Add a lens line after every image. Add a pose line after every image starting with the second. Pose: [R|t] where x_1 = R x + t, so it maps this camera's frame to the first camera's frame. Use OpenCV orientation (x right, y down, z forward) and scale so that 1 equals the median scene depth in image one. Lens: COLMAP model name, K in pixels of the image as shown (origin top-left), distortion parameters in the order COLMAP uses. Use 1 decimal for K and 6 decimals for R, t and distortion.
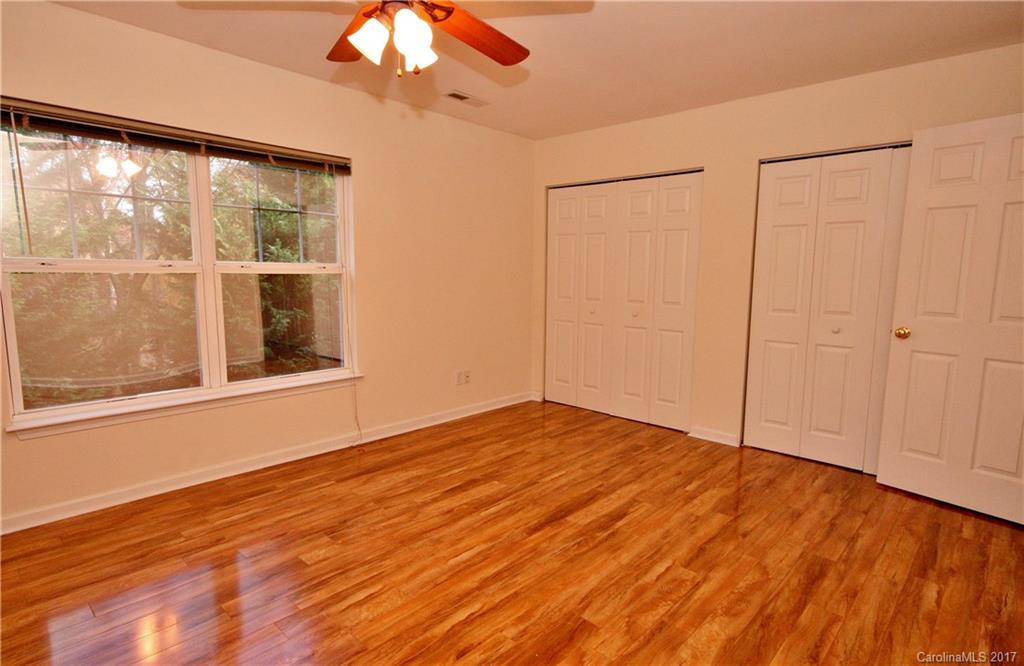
lens RADIAL K [[543.2, 0, 512.0], [0, 543.2, 333.0], [0, 0, 1]] dist [-0.000663, -0.000222]
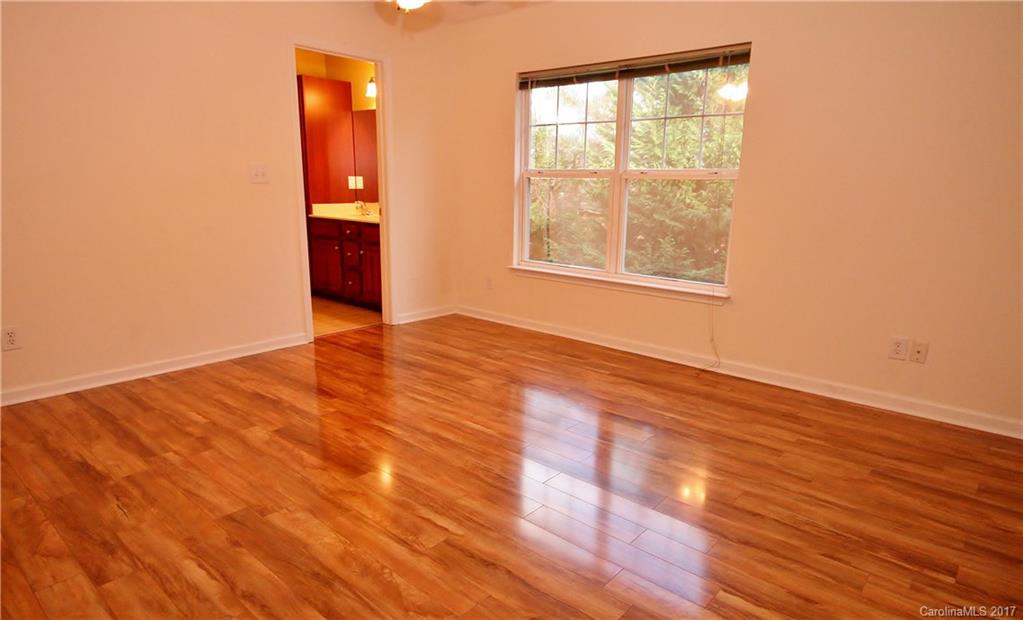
lens RADIAL K [[579.9, 0, 511.5], [0, 579.9, 310.0], [0, 0, 1]] dist [0.000921, 0.000675]
pose [[0.042152, 0.204016, -0.978060, 0.770269], [-0.134044, 0.971234, 0.196815, -0.048670], [0.990078, 0.122807, 0.068286, 0.718266]]
